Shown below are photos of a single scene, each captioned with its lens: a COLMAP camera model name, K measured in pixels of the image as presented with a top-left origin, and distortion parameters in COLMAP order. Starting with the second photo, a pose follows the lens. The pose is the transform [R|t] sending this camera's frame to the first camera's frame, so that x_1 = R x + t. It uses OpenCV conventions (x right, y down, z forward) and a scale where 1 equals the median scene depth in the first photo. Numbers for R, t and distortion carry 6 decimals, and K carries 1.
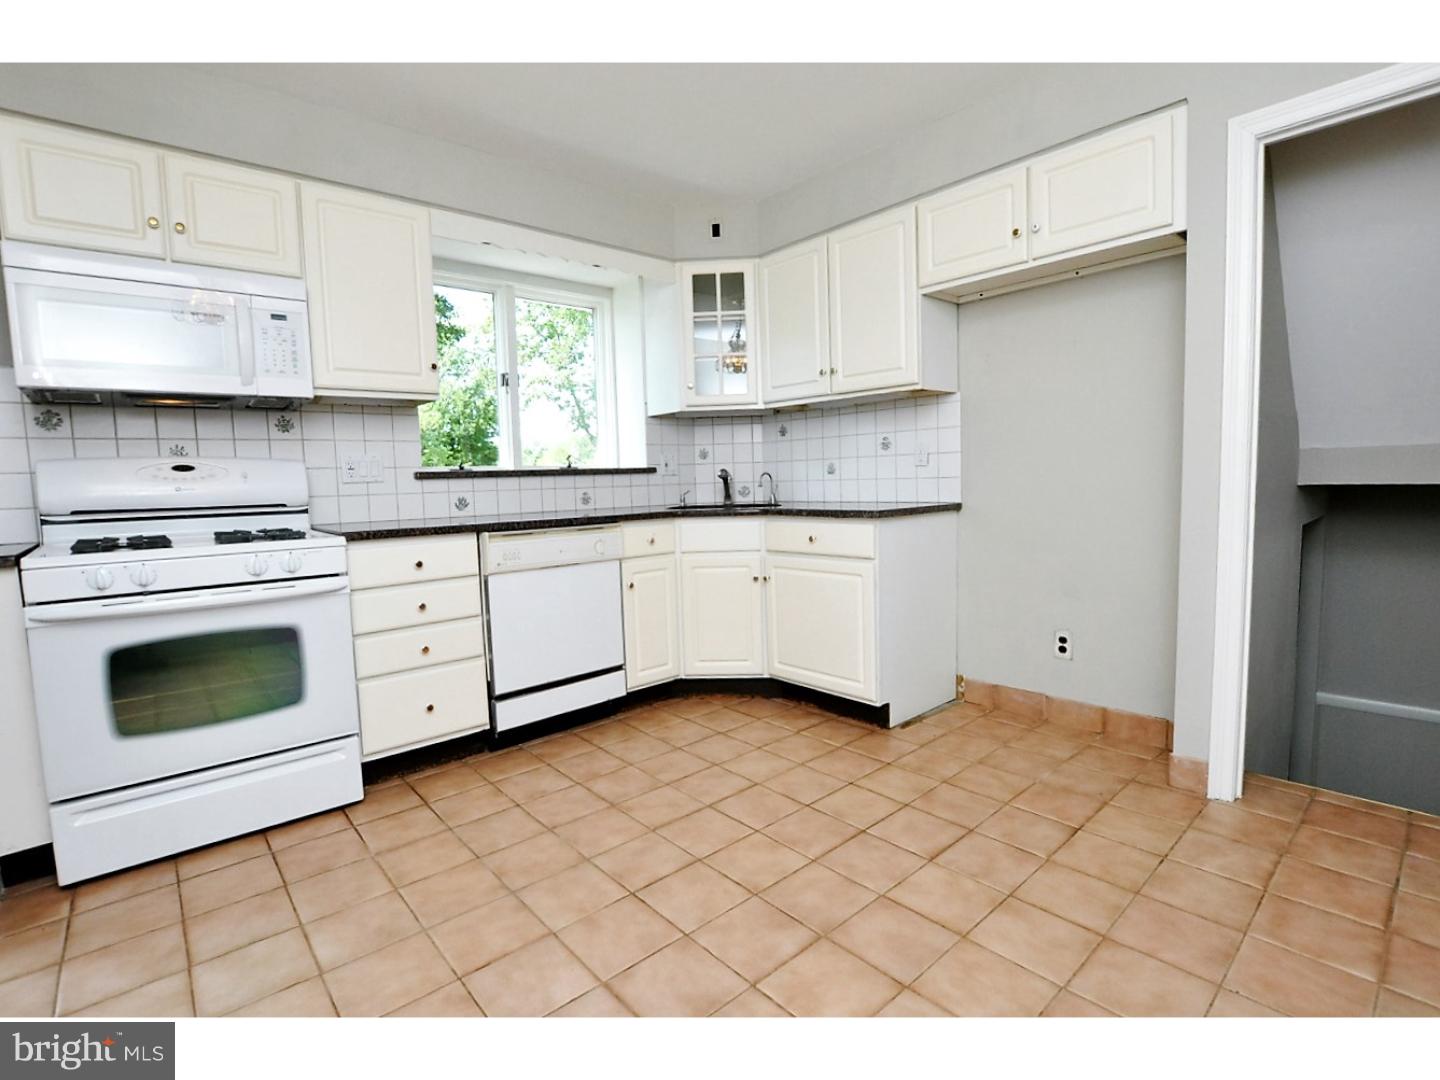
lens RADIAL K [[685.0, 0, 720.0], [0, 685.0, 540.0], [0, 0, 1]] dist [-0.029556, 0.000643]
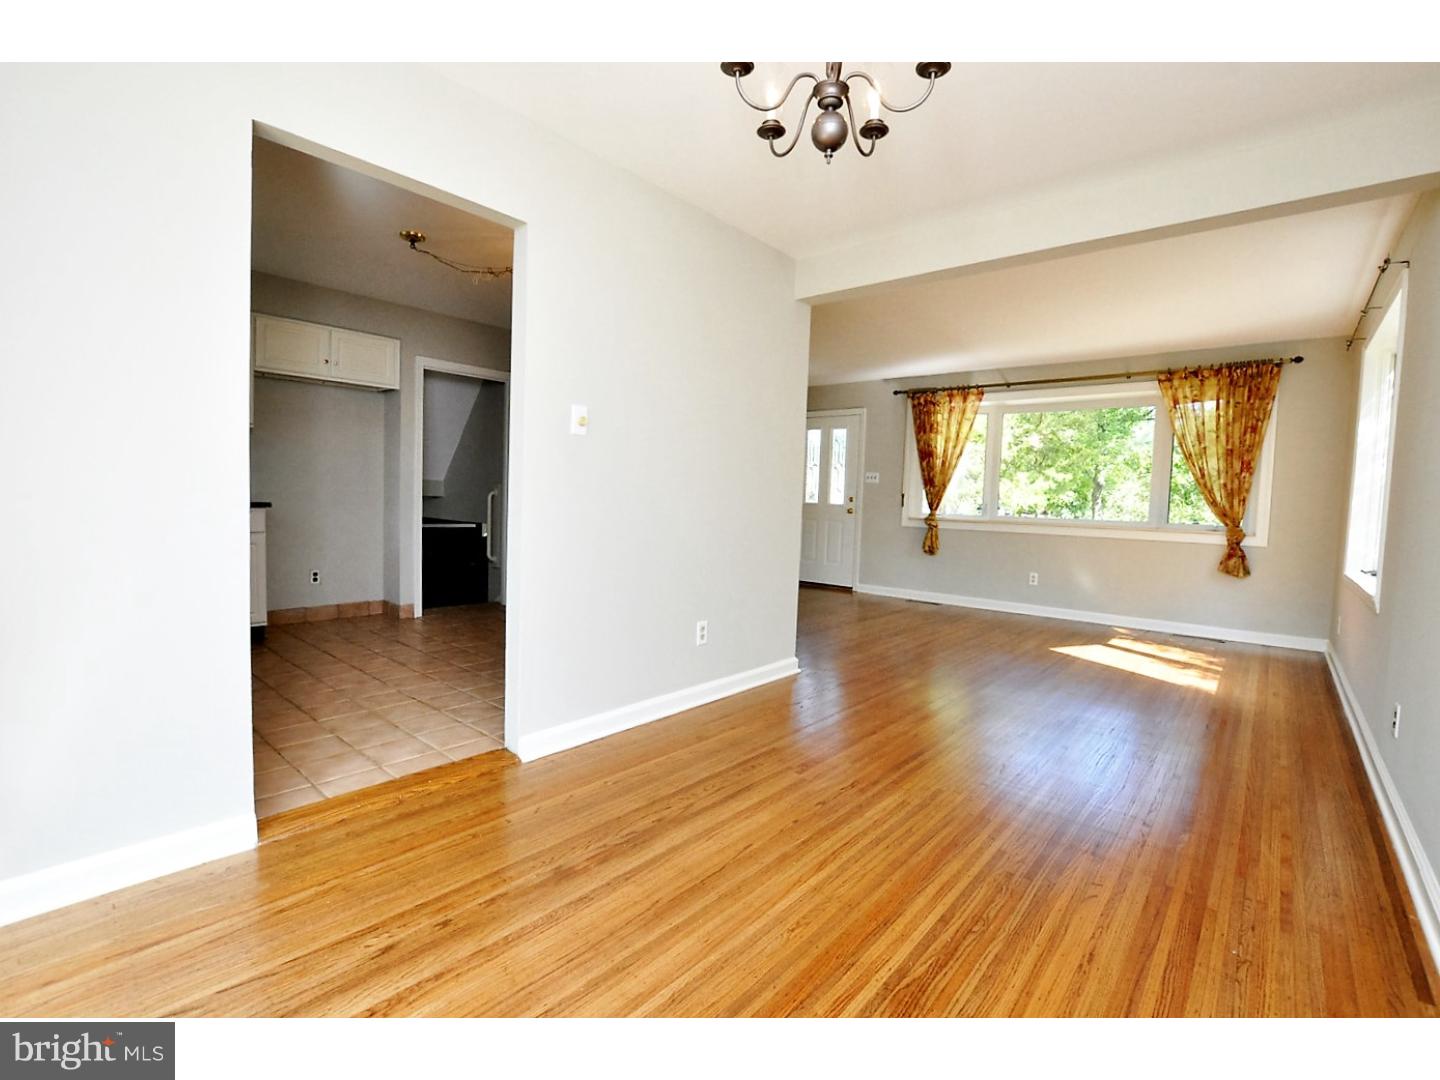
lens RADIAL K [[640.6, 0, 725.1], [0, 640.6, 536.2], [0, 0, 1]] dist [-0.024494, 0.001410]
pose [[-0.150990, -0.037999, 0.987805, -1.388009], [0.061065, 0.996994, 0.047686, 0.030014], [-0.986647, 0.067521, -0.148216, 0.147767]]
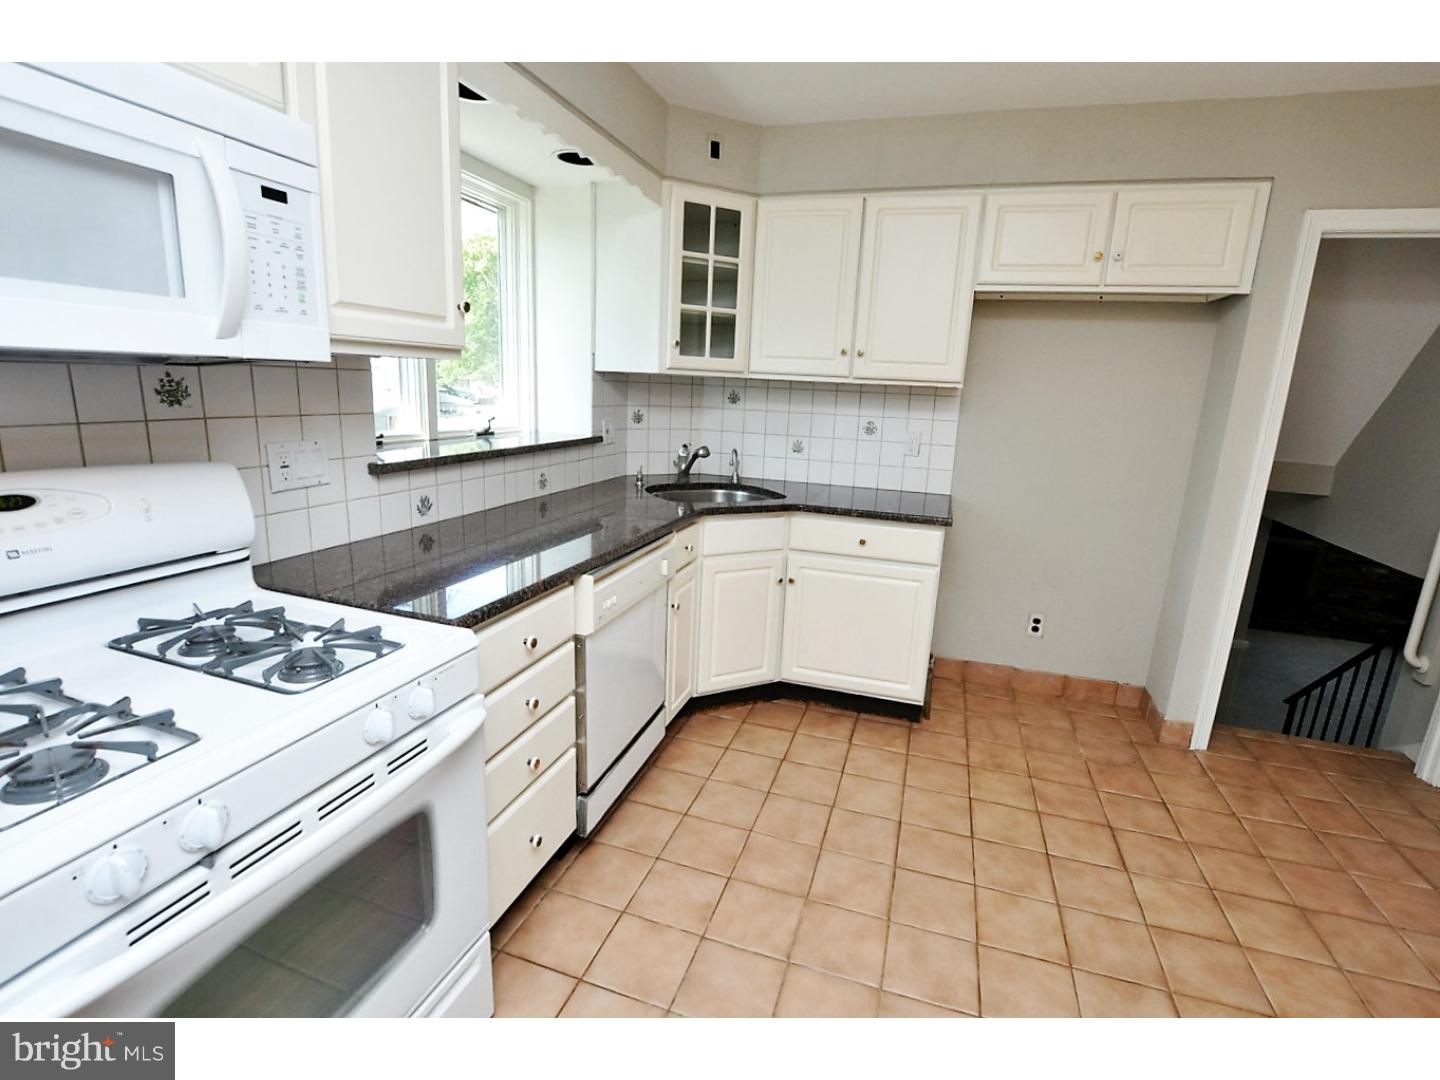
lens RADIAL K [[673.2, 0, 720.0], [0, 673.2, 540.0], [0, 0, 1]] dist [-0.025859, -0.000673]
pose [[0.859132, -0.049829, 0.509322, -0.529851], [-0.021857, 0.990767, 0.133801, -0.129462], [-0.511286, -0.126085, 0.850111, 0.334993]]
